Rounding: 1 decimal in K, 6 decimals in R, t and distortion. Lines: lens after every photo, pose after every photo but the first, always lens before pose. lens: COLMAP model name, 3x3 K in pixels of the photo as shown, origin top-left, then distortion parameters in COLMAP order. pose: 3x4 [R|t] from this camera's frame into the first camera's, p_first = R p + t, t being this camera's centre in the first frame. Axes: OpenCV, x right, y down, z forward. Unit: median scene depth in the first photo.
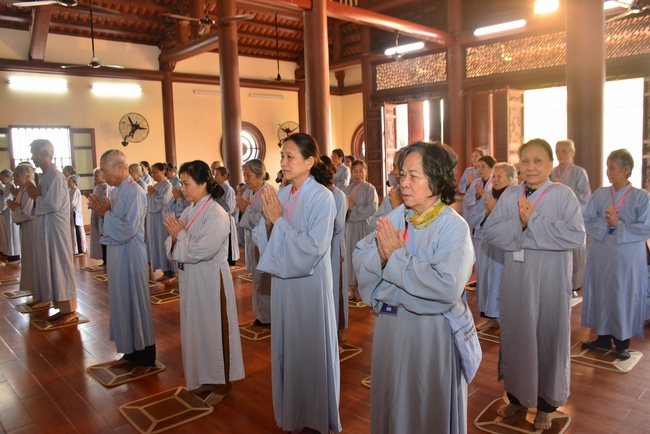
lens RADIAL K [[514.5, 0, 325.0], [0, 514.5, 217.0], [0, 0, 1]] dist [-0.149942, 0.107138]
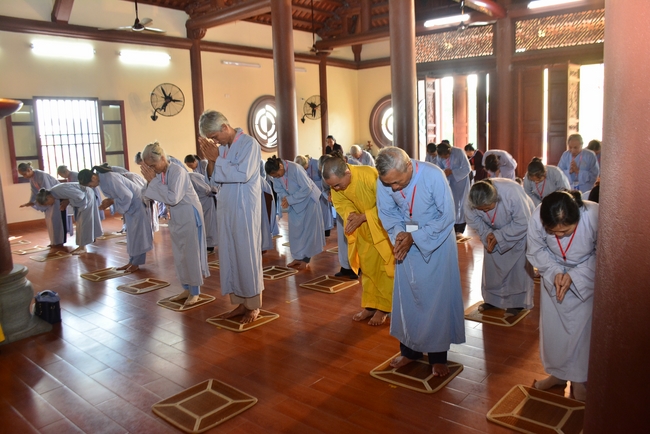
lens RADIAL K [[514.5, 0, 325.0], [0, 514.5, 217.0], [0, 0, 1]] dist [-0.149942, 0.107138]
pose [[0.993392, -0.022119, 0.112618, -0.209383], [0.017648, 0.999022, 0.040549, 0.001167], [-0.113404, -0.038294, 0.992811, 0.059370]]
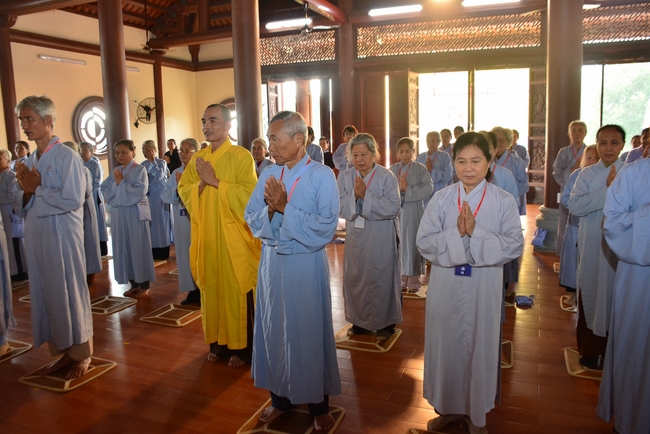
lens RADIAL K [[514.5, 0, 325.0], [0, 514.5, 217.0], [0, 0, 1]] dist [-0.149942, 0.107138]
pose [[0.910117, -0.054535, 0.410747, -0.206193], [0.041669, 0.998322, 0.040218, -0.006140], [-0.412250, -0.019487, 0.910862, 0.110371]]
